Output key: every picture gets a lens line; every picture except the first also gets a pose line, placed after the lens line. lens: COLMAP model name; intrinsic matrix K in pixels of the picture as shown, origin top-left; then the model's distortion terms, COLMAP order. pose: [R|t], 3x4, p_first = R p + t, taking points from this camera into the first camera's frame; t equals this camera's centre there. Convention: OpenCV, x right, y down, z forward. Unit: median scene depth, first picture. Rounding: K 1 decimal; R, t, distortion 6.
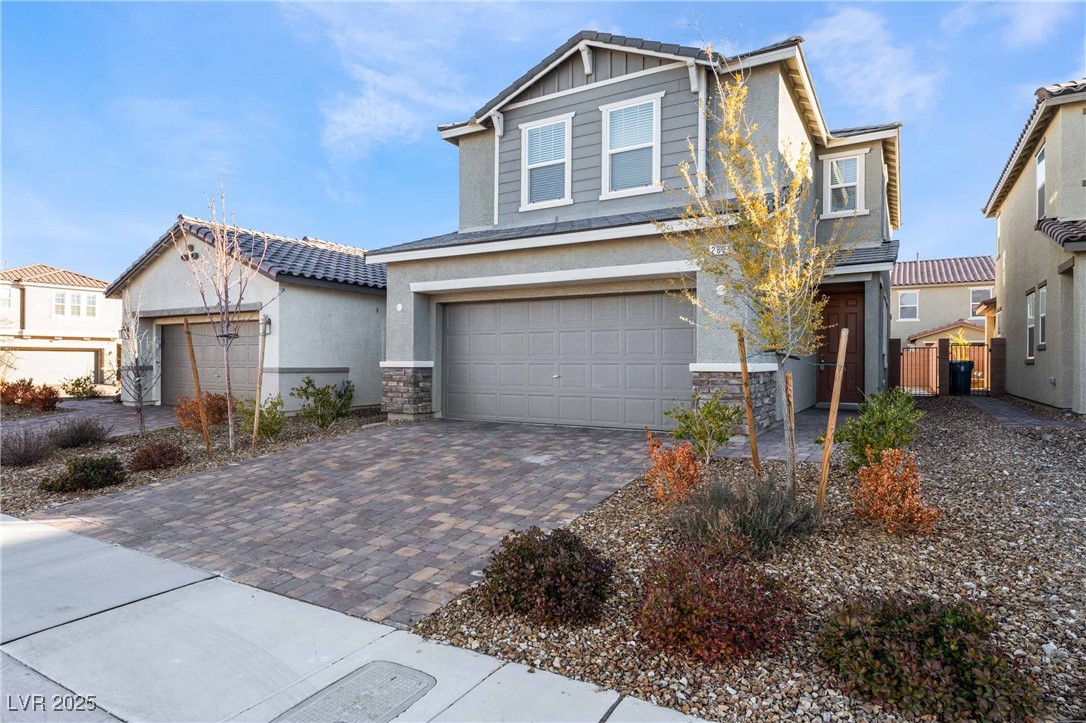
lens RADIAL K [[609.8, 0, 542.6], [0, 609.8, 362.8], [0, 0, 1]] dist [-0.000581, -0.000479]
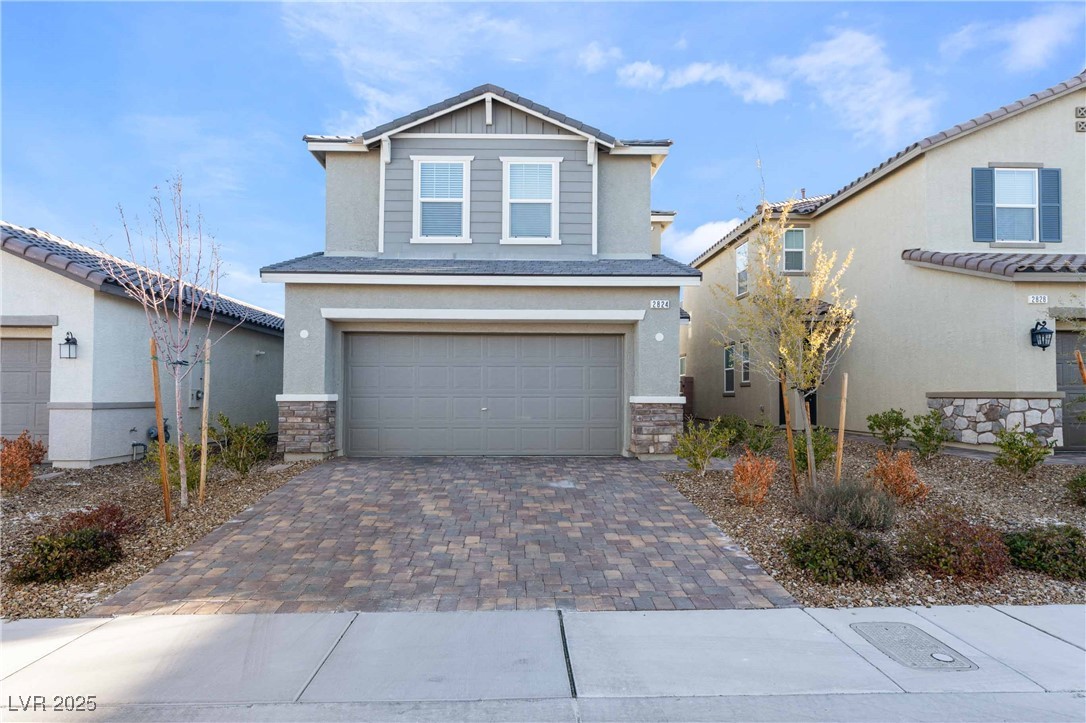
lens RADIAL K [[609.8, 0, 539.0], [0, 609.8, 380.9], [0, 0, 1]] dist [-0.000581, -0.000479]
pose [[0.851365, 0.011847, 0.524441, -0.424726], [0.000244, 0.999736, -0.022981, -0.001843], [-0.524574, 0.019693, 0.851137, 0.061442]]
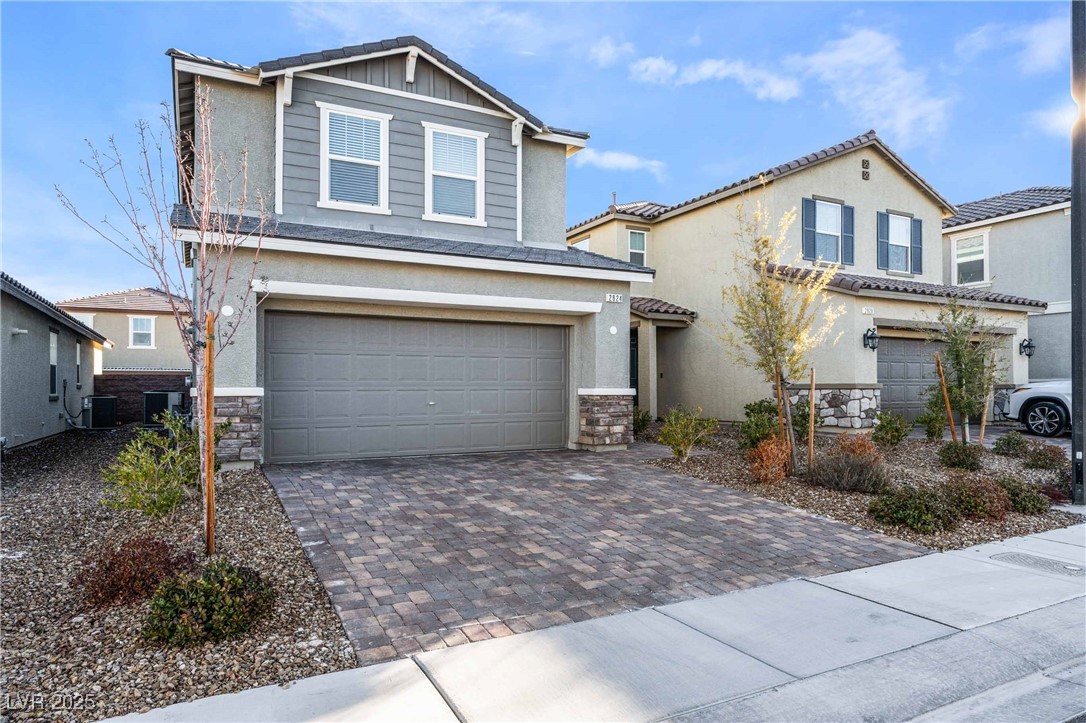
lens RADIAL K [[654.2, 0, 551.9], [0, 654.2, 389.3], [0, 0, 1]] dist [-0.000206, -0.003017]
pose [[0.540333, -0.003226, 0.841445, -0.692049], [0.004814, 0.999988, 0.000743, 0.000578], [-0.841438, 0.003649, 0.540342, 0.287842]]
